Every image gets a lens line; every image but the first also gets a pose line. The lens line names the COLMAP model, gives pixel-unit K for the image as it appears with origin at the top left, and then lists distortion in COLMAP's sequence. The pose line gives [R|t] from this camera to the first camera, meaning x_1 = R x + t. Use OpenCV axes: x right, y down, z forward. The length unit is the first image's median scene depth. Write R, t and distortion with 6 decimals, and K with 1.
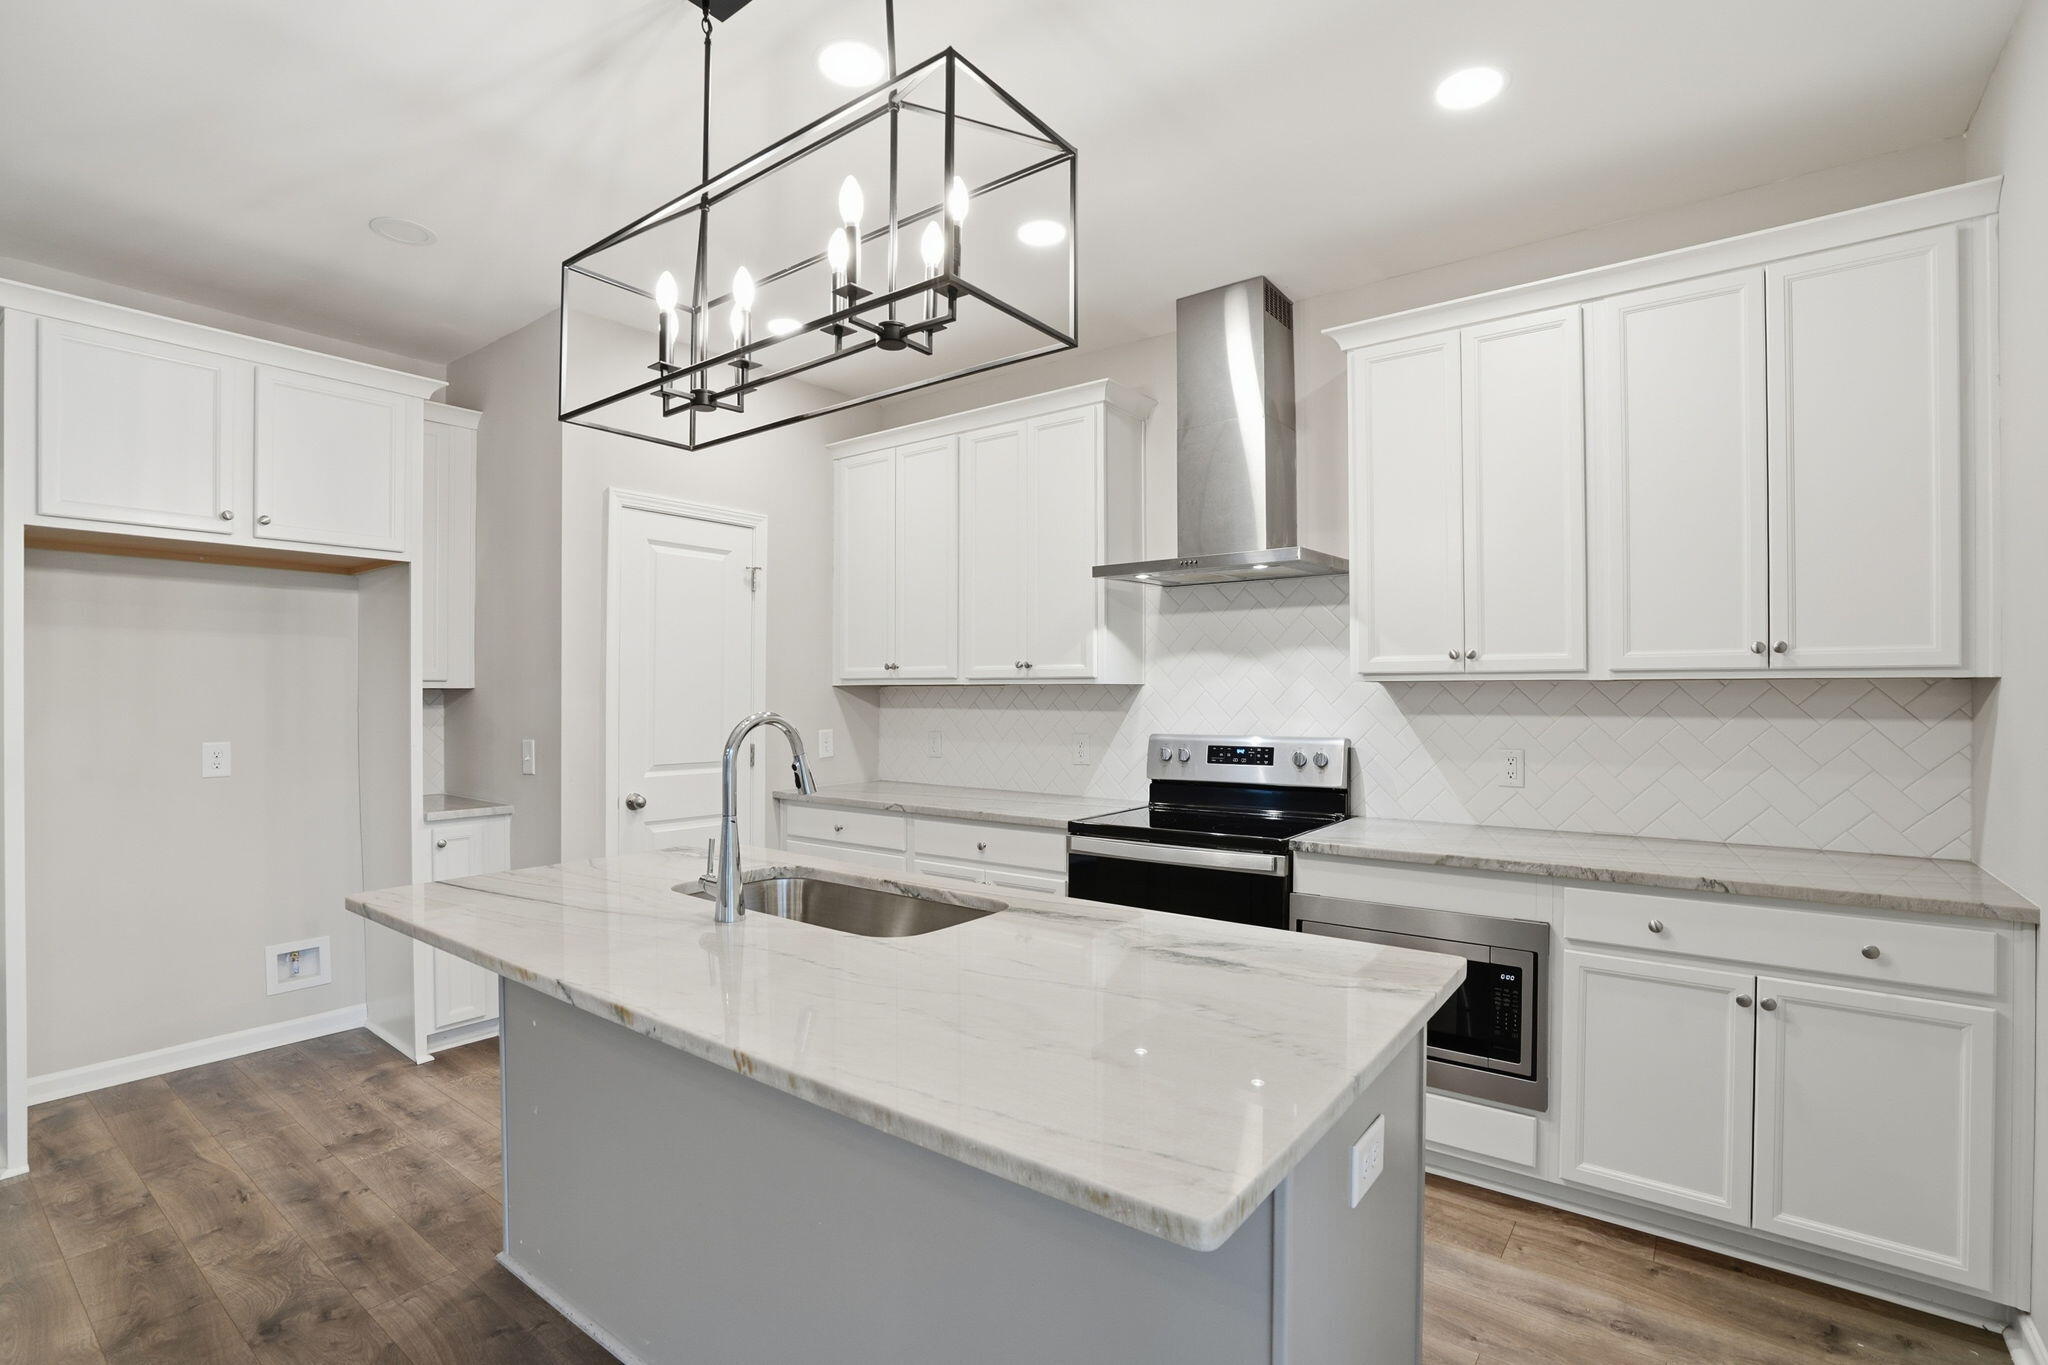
lens RADIAL K [[955.7, 0, 1021.6], [0, 955.7, 689.0], [0, 0, 1]] dist [-0.058823, 0.021157]
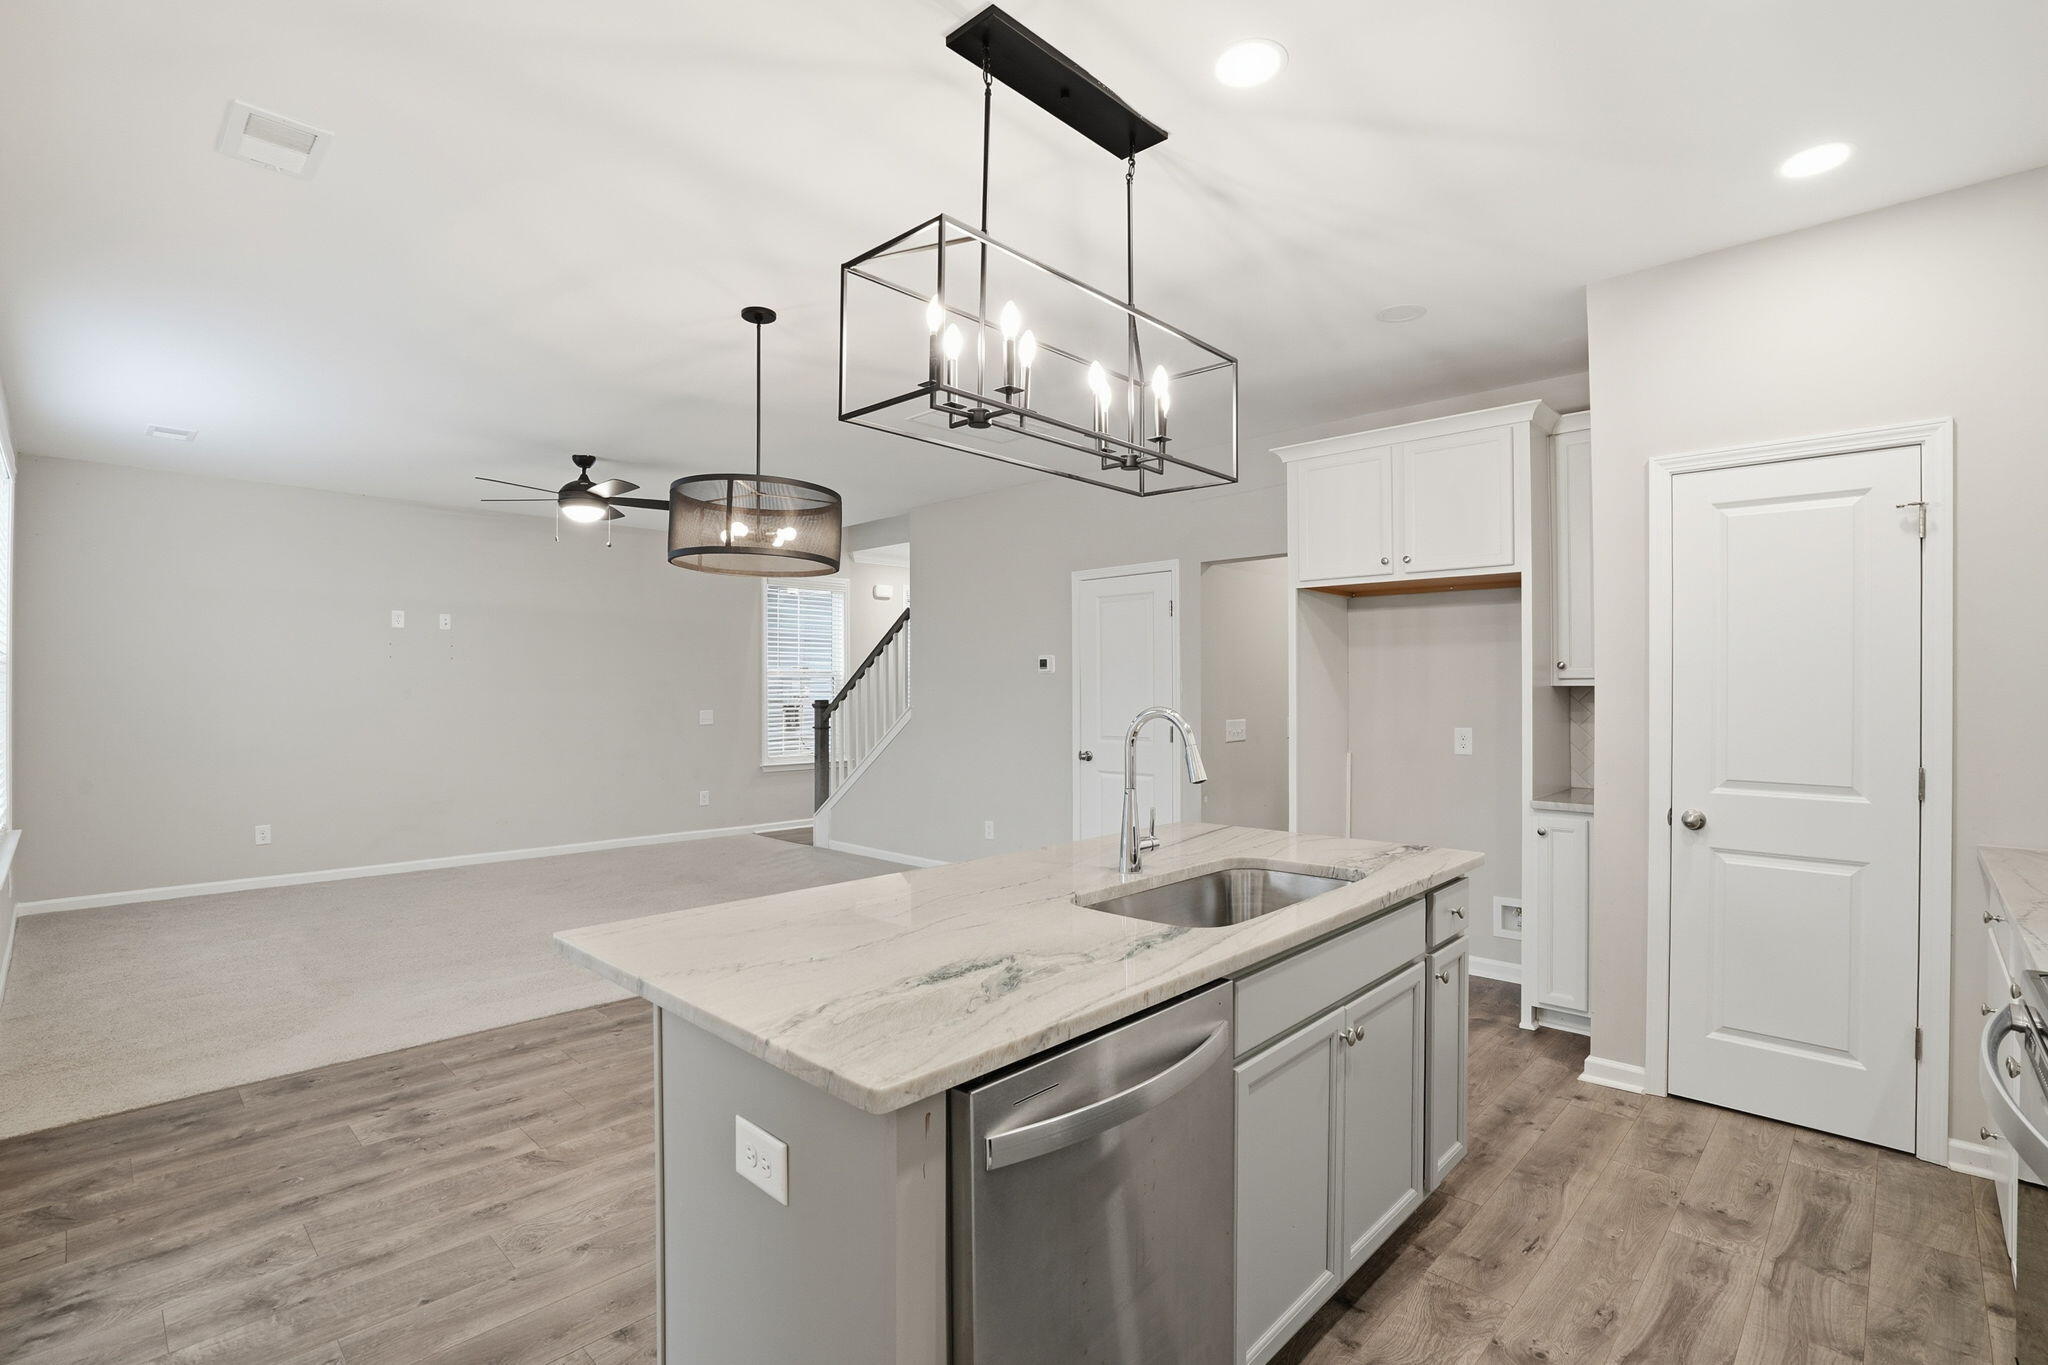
lens RADIAL K [[954.2, 0, 1024.0], [0, 954.2, 682.5], [0, 0, 1]] dist [-0.053526, 0.016992]
pose [[-0.112104, -0.006112, -0.993678, 0.630159], [0.003061, 0.999974, -0.006496, 0.000550], [0.993692, -0.003770, -0.112083, 0.657457]]
